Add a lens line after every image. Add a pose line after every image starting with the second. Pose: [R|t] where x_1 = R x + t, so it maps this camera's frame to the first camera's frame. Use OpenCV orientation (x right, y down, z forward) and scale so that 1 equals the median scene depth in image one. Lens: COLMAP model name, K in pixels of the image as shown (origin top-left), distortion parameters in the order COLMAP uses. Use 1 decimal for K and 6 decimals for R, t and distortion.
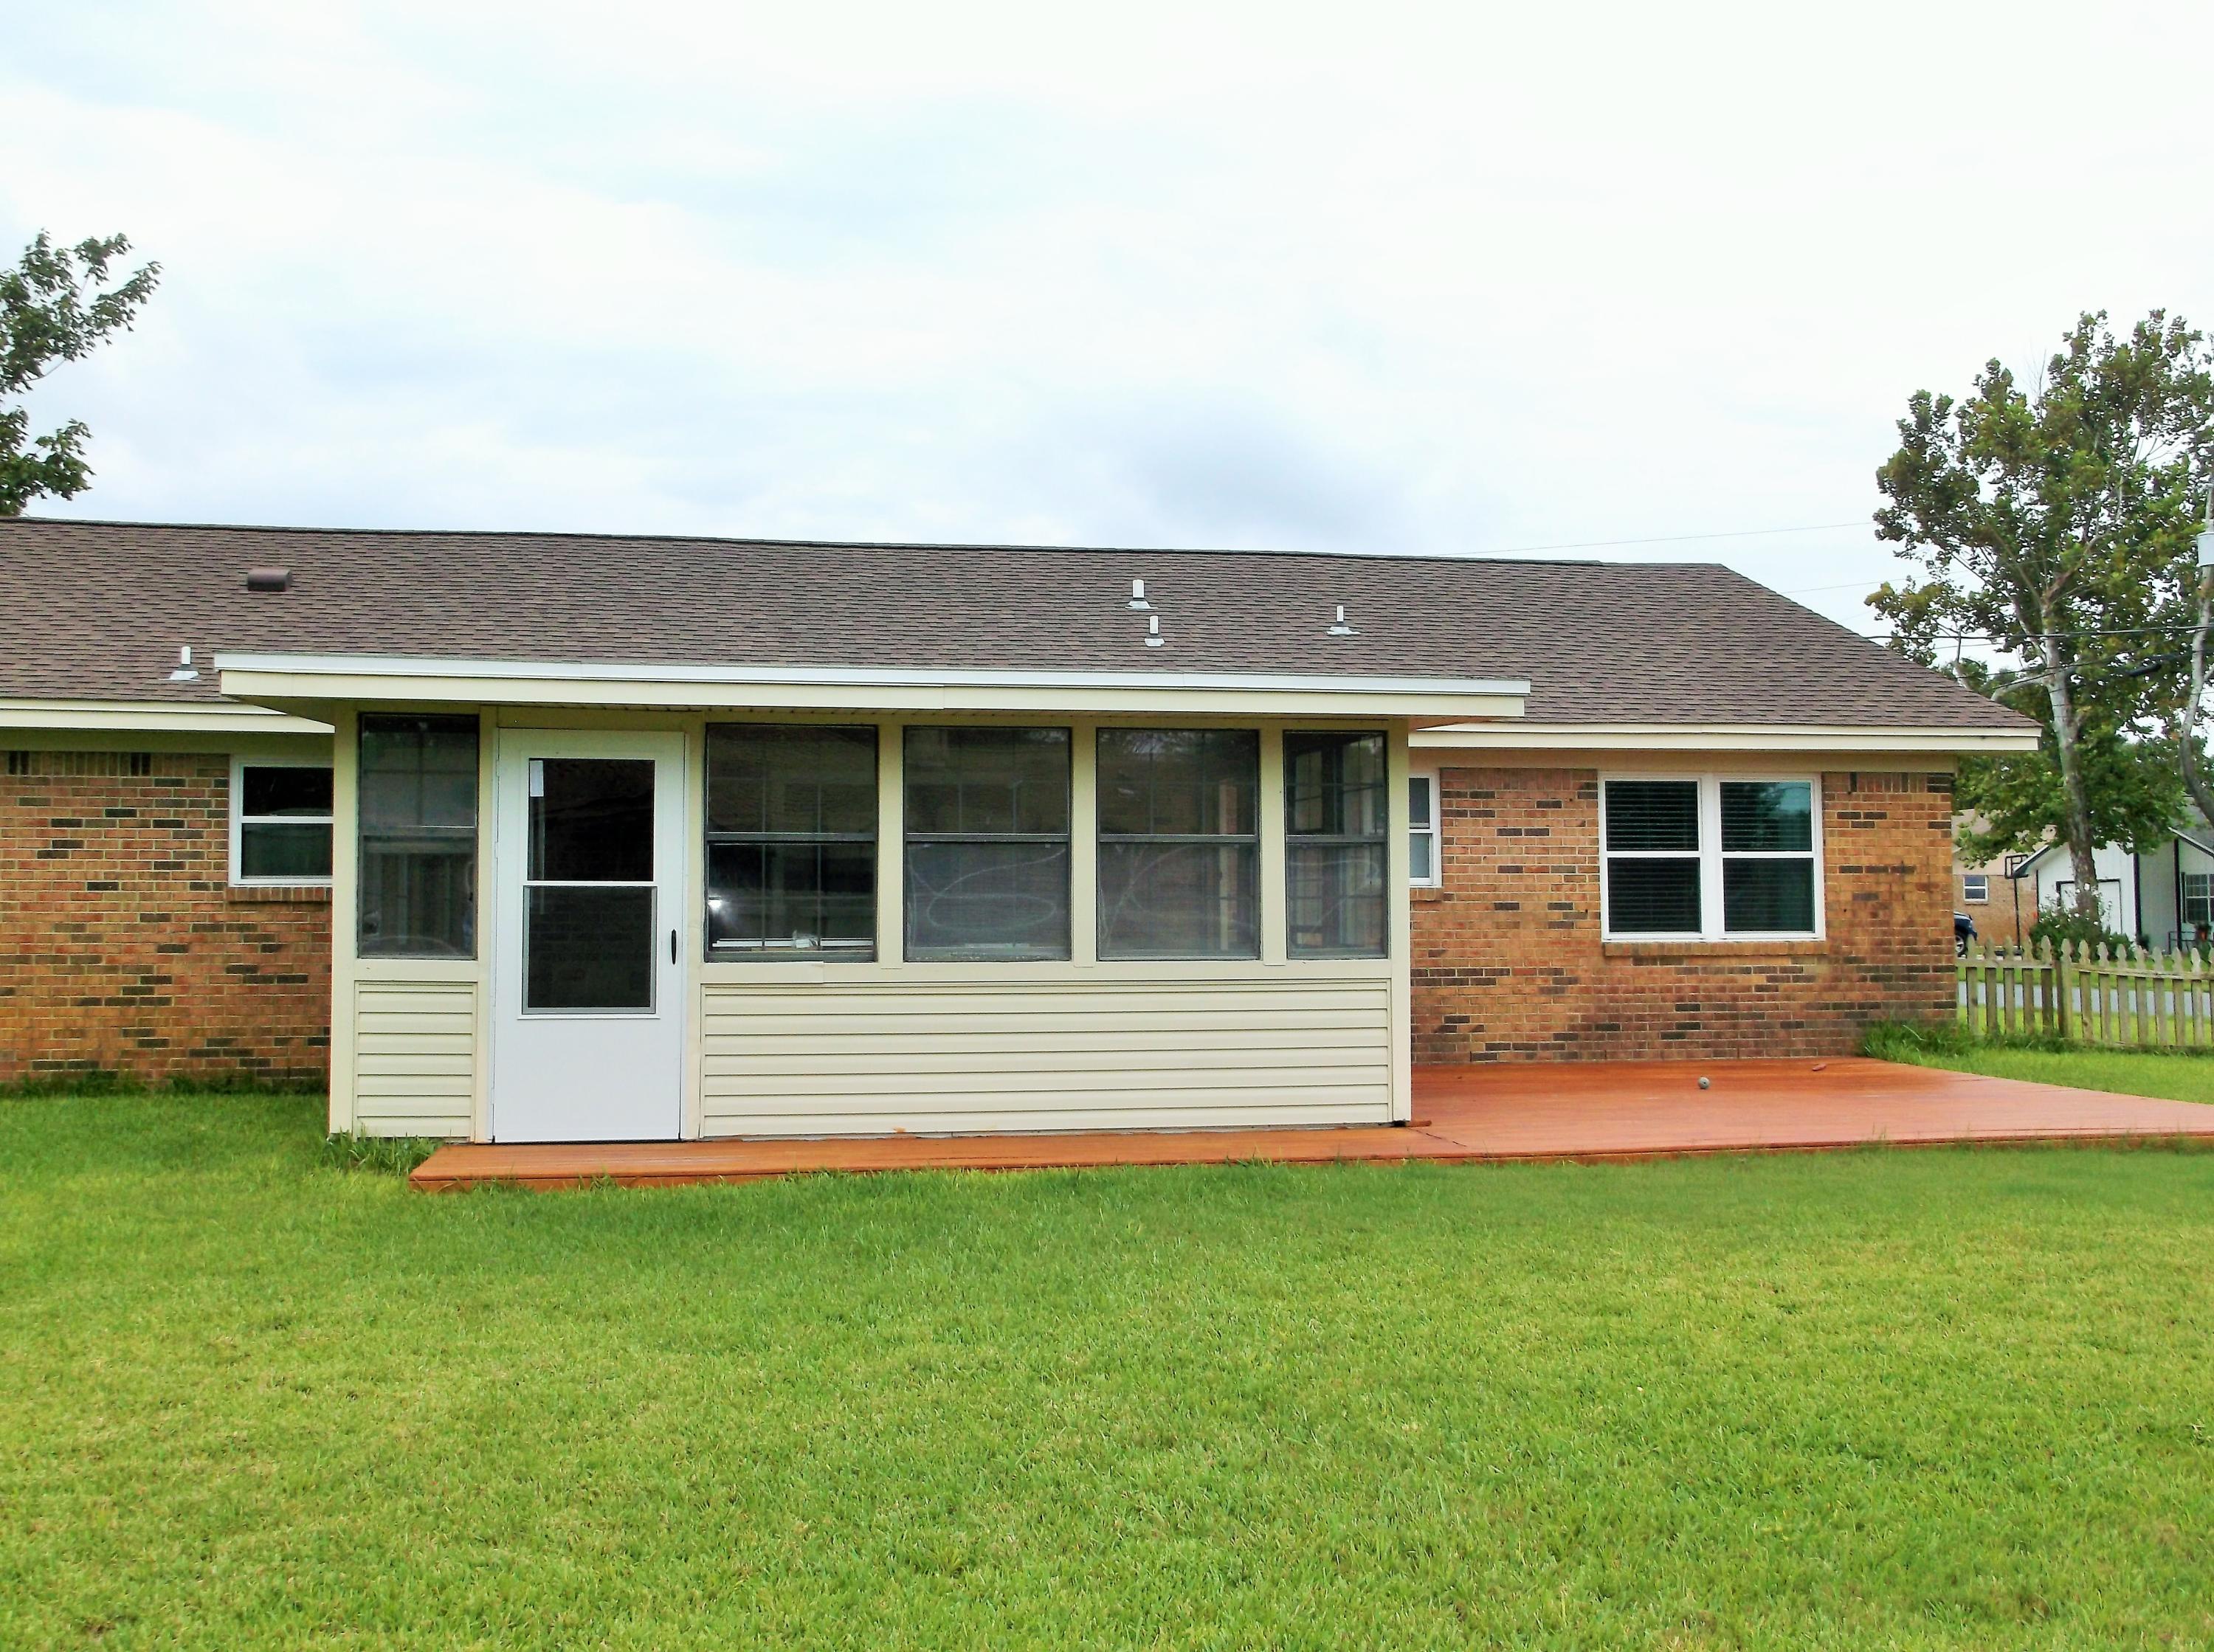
lens RADIAL K [[2179.3, 0, 1108.3], [0, 2179.3, 820.0], [0, 0, 1]] dist [-0.009501, 0.010506]
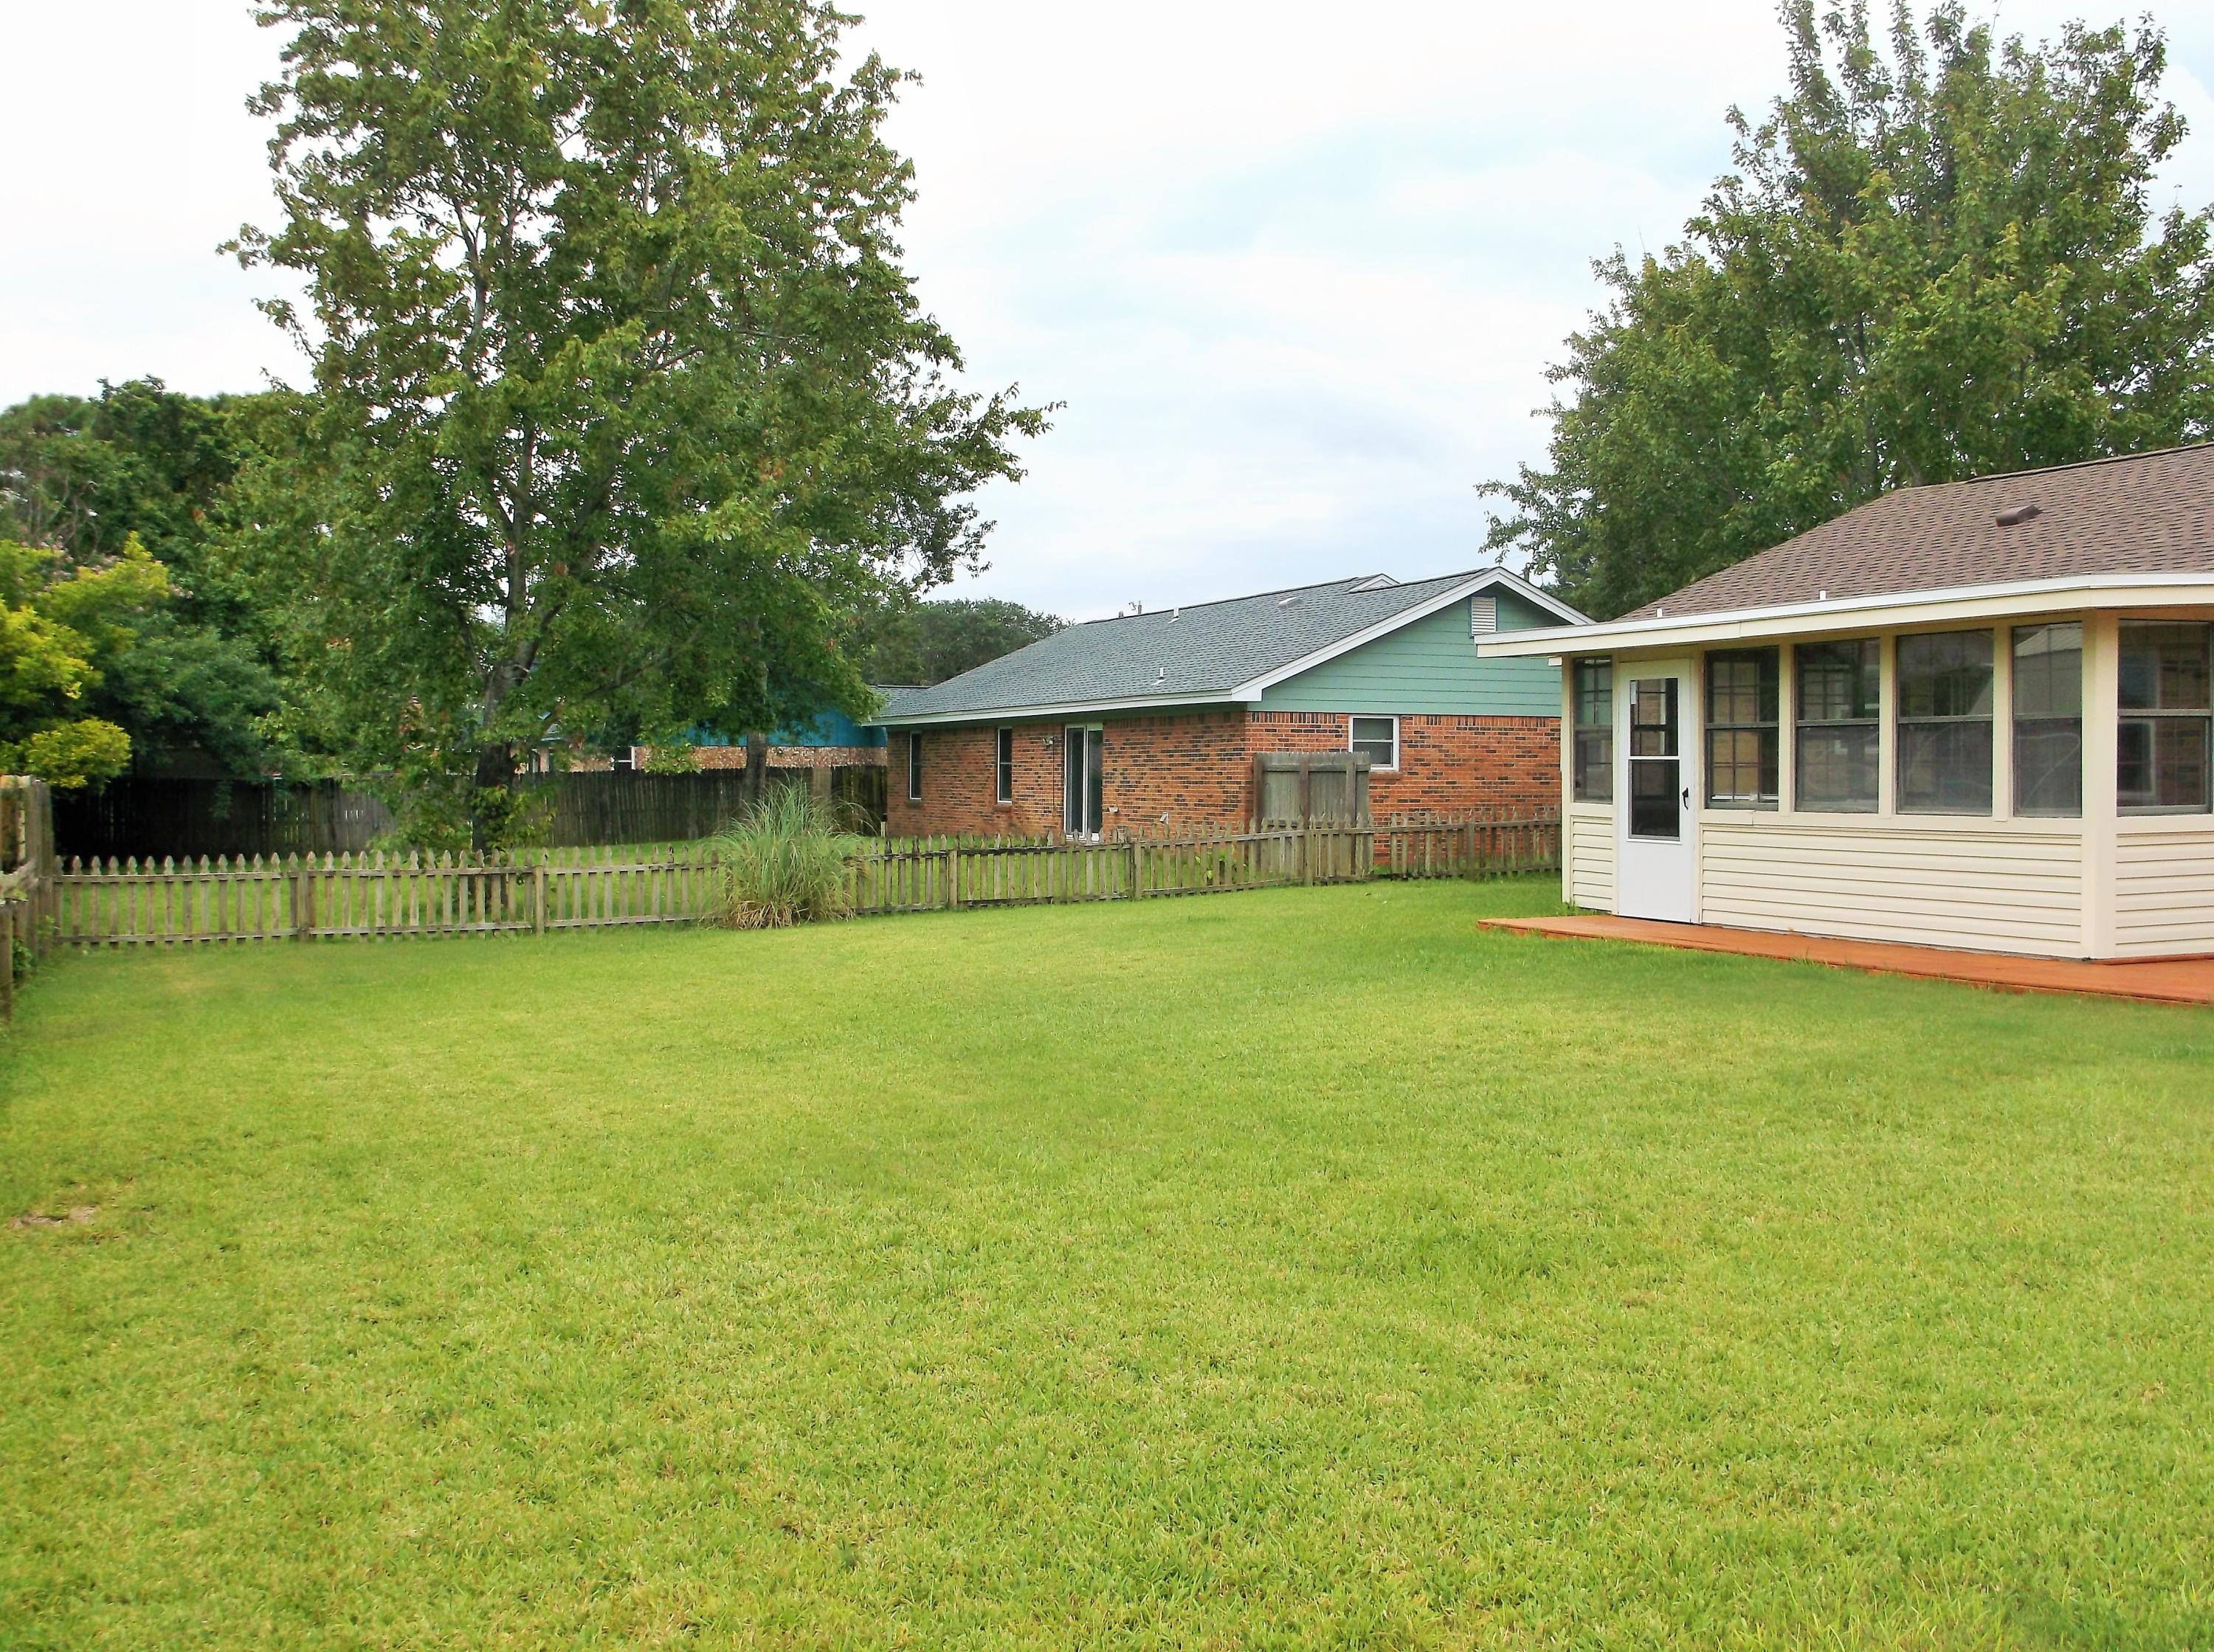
lens RADIAL K [[2170.1, 0, 1113.6], [0, 2170.1, 823.1], [0, 0, 1]] dist [0.009164, 0.023359]
pose [[0.244496, 0.024662, -0.969337, 0.801086], [0.045269, 0.998296, 0.036817, 0.000626], [0.968593, -0.052882, 0.242963, 0.157558]]
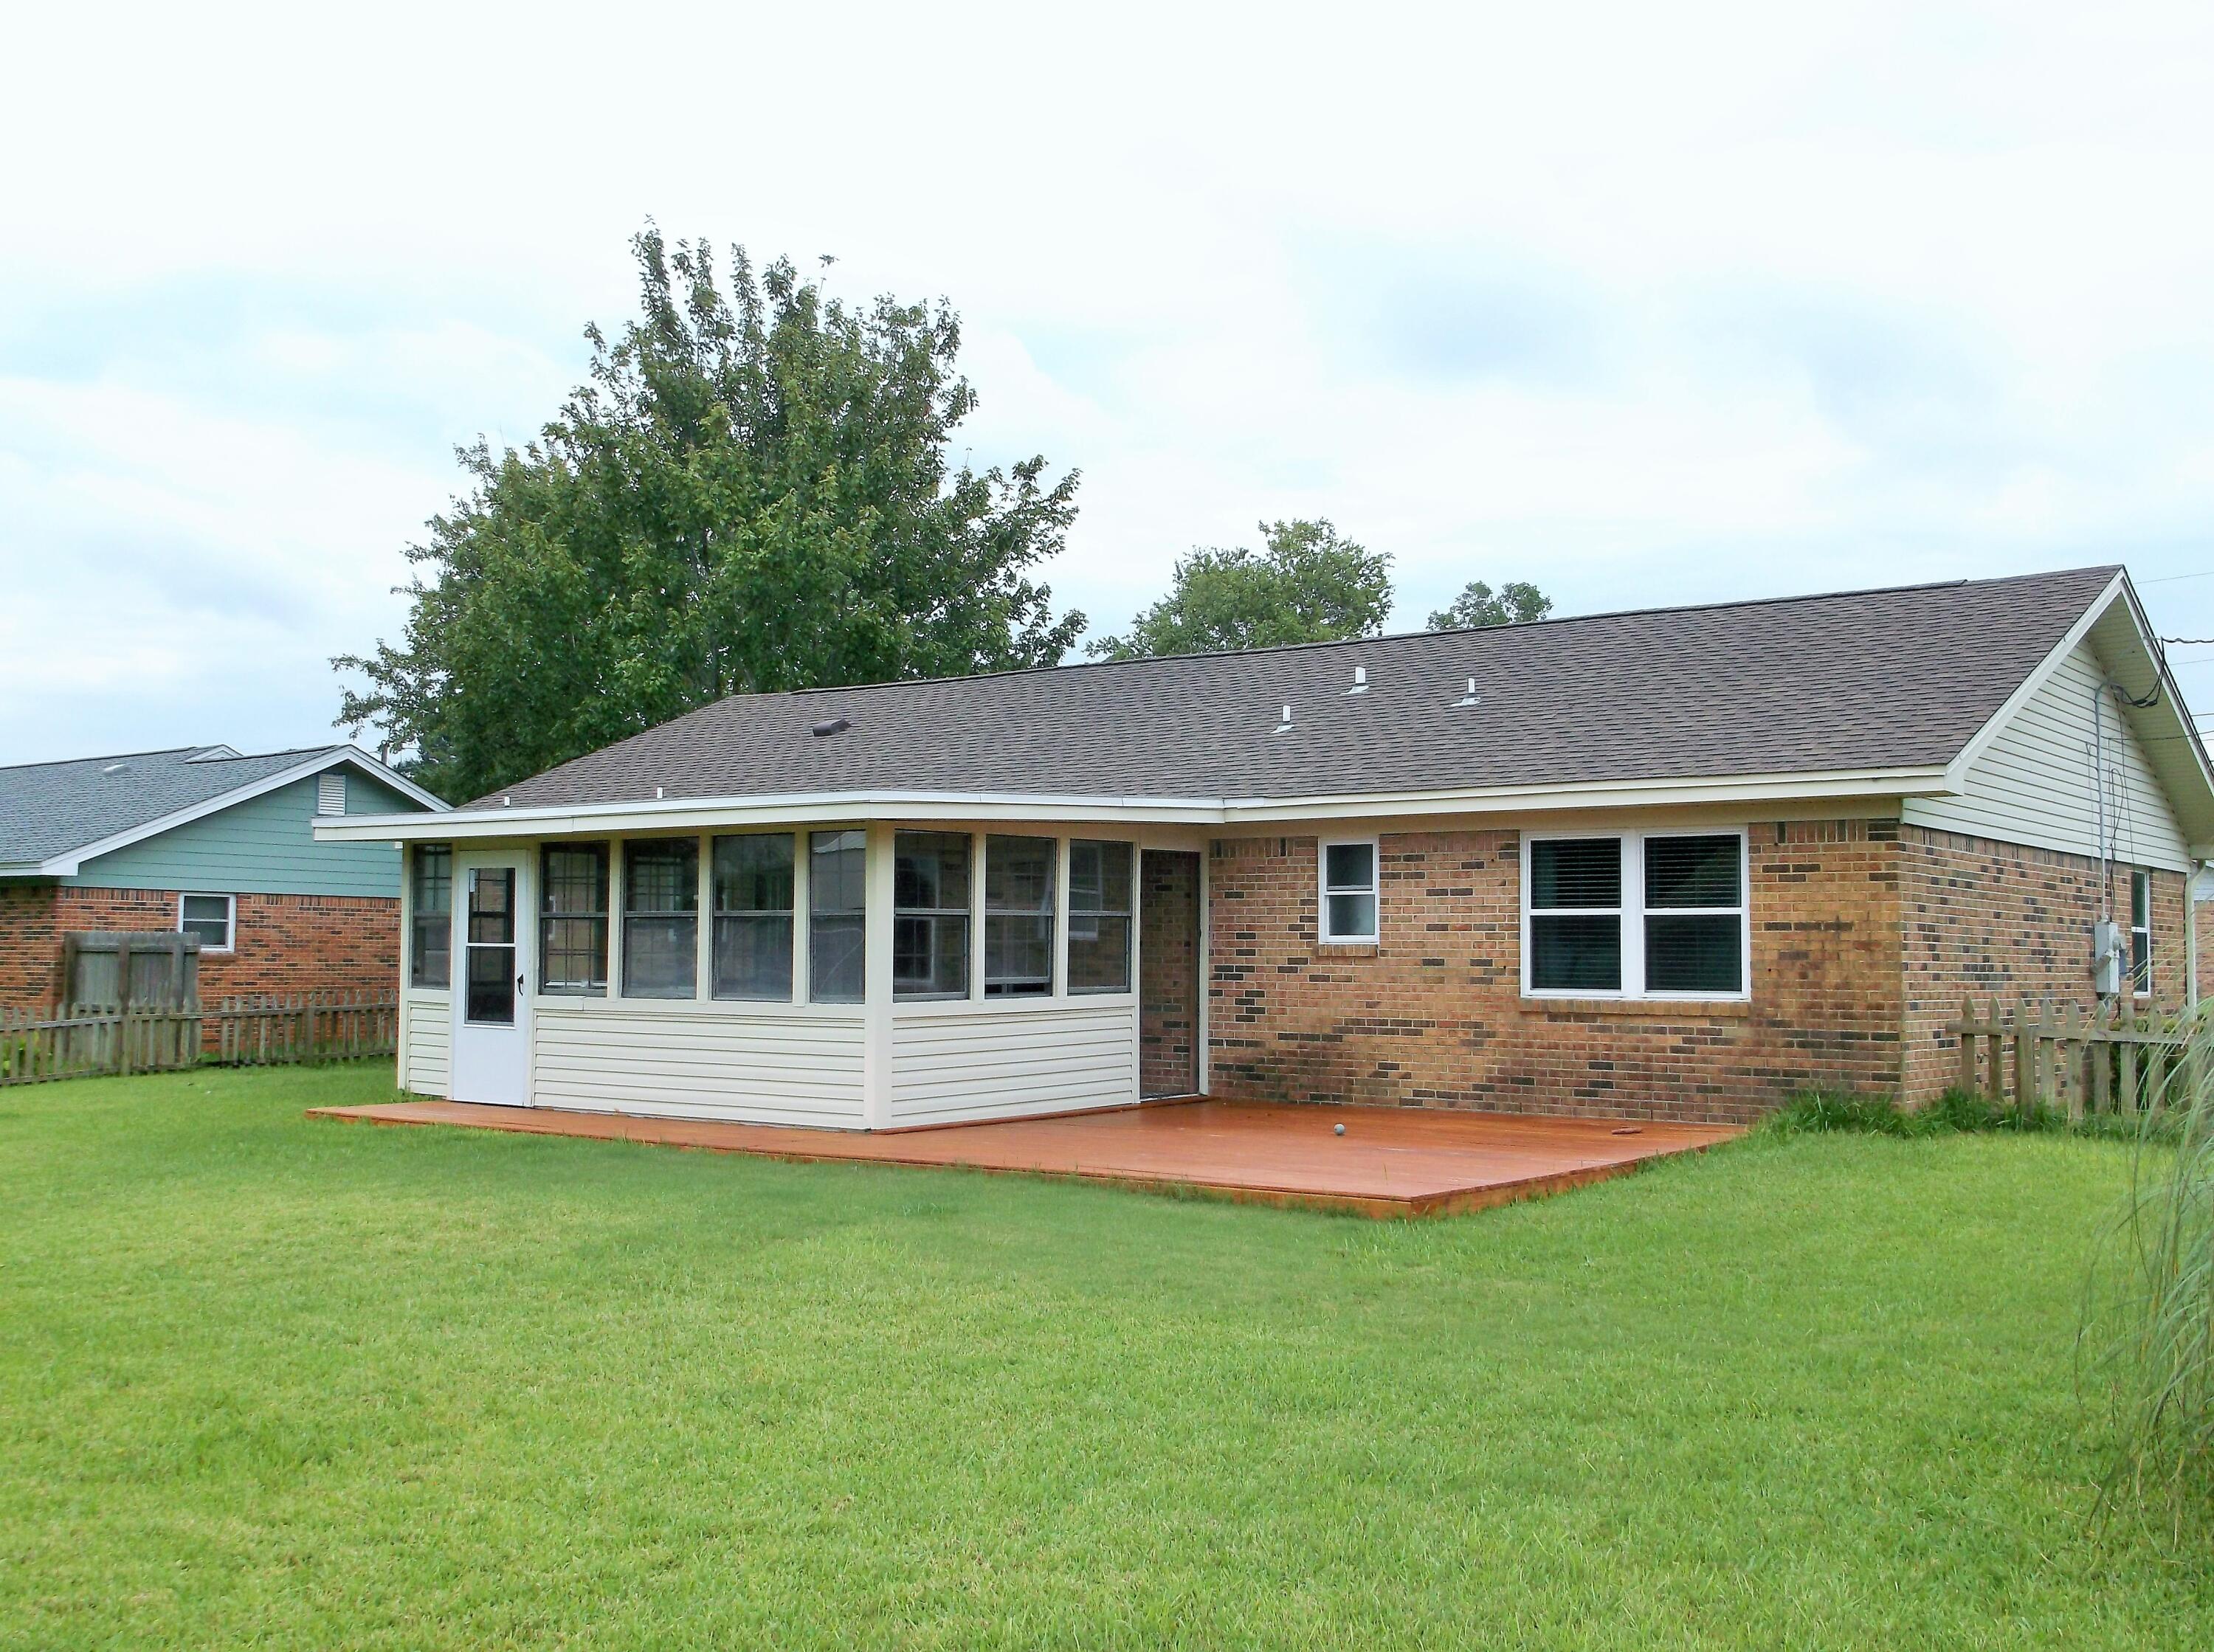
lens RADIAL K [[2177.0, 0, 1094.7], [0, 2177.0, 817.7], [0, 0, 1]] dist [0.018619, -0.024155]
pose [[0.679247, -0.038710, -0.732888, 0.844097], [0.025785, 0.999250, -0.028882, -0.004447], [0.733456, 0.000721, 0.679736, 0.152428]]
